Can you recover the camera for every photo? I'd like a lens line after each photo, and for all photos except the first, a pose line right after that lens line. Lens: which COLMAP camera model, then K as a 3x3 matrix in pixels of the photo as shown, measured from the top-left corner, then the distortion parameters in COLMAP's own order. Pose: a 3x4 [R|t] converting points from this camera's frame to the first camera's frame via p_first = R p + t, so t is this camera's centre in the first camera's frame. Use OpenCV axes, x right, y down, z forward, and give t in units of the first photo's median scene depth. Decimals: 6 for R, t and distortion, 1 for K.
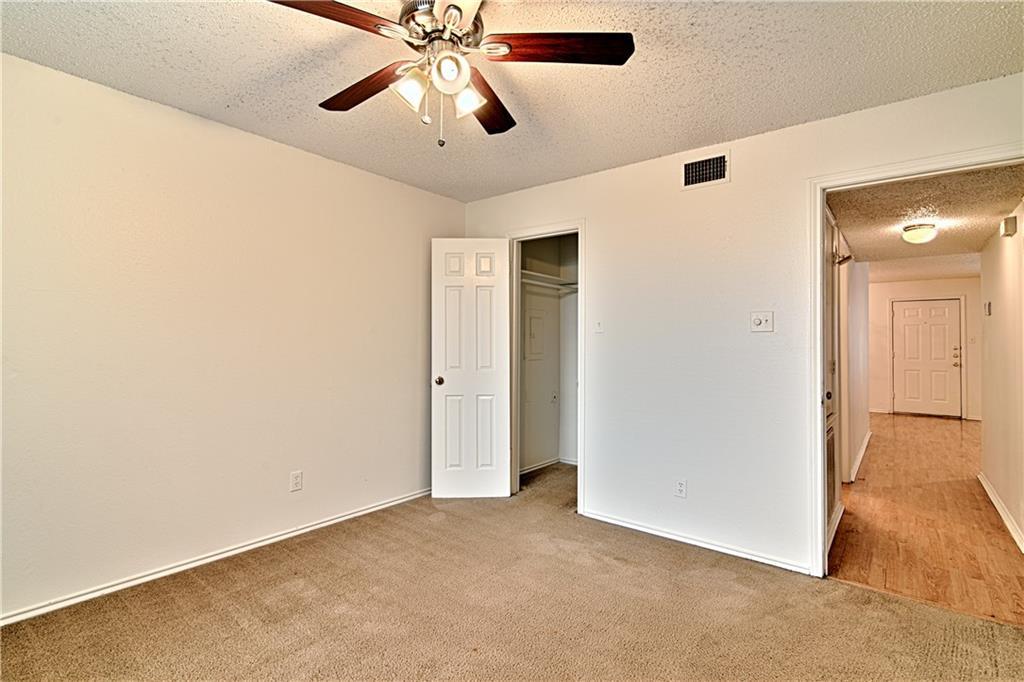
lens RADIAL K [[474.3, 0, 509.4], [0, 474.3, 341.4], [0, 0, 1]] dist [0.001574, -0.000811]
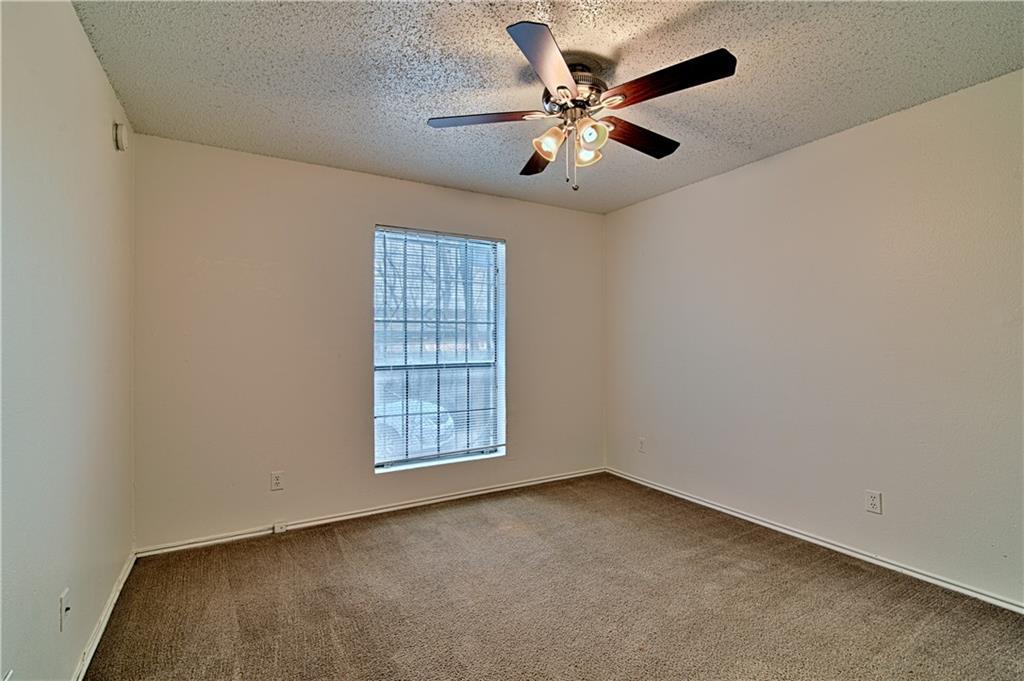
lens RADIAL K [[474.3, 0, 509.4], [0, 474.3, 340.9], [0, 0, 1]] dist [0.001574, -0.000811]
pose [[-0.330015, -0.005407, -0.943960, 0.789881], [0.009630, 0.999912, -0.009094, 0.003051], [0.943927, -0.012092, -0.329934, 0.877342]]
